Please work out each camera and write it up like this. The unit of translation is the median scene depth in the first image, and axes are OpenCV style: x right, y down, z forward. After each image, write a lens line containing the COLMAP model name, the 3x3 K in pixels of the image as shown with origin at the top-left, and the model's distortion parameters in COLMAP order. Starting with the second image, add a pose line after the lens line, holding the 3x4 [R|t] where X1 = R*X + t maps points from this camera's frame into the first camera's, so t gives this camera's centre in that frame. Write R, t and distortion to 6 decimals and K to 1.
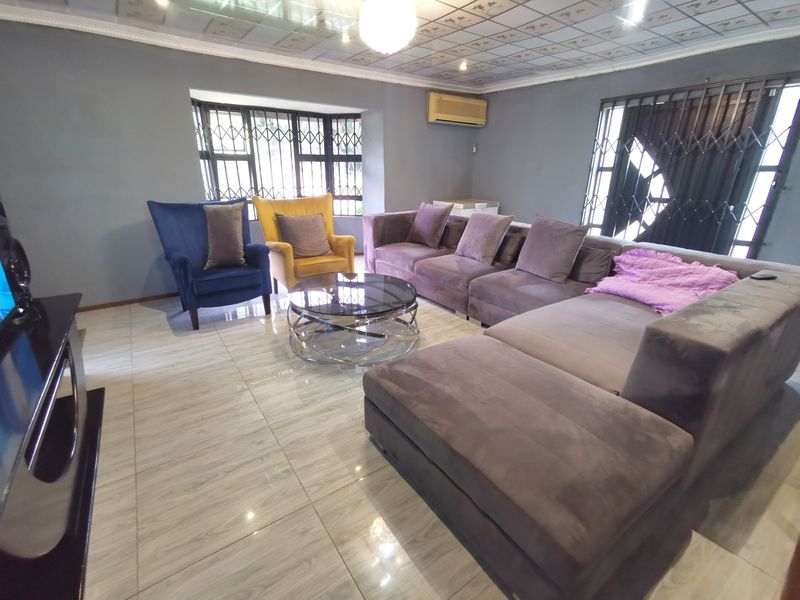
lens RADIAL K [[366.8, 0, 399.3], [0, 366.8, 299.7], [0, 0, 1]] dist [0.004457, 0.002700]
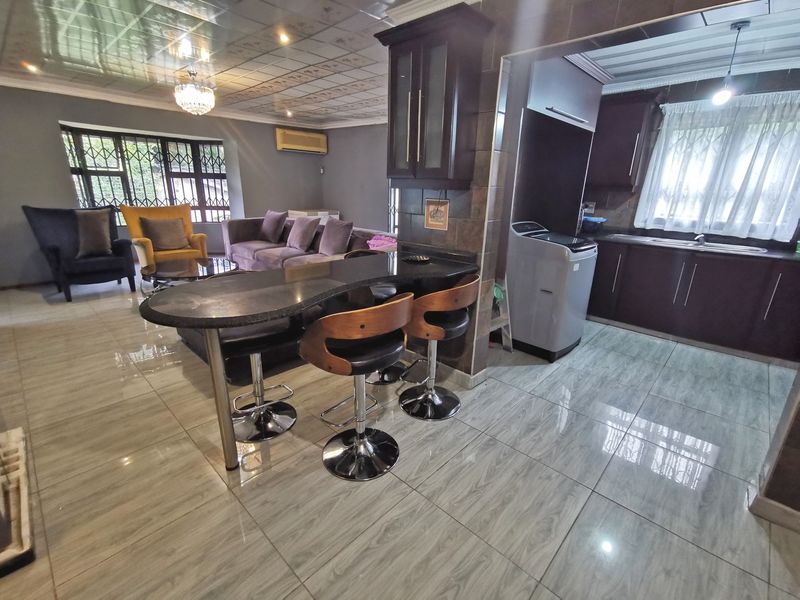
lens RADIAL K [[366.8, 0, 399.9], [0, 366.8, 303.3], [0, 0, 1]] dist [0.004457, 0.002700]
pose [[0.980178, -0.046640, 0.192549, 0.247085], [0.053113, 0.998179, -0.028591, 0.128361], [-0.190864, 0.038251, 0.980871, -0.365240]]
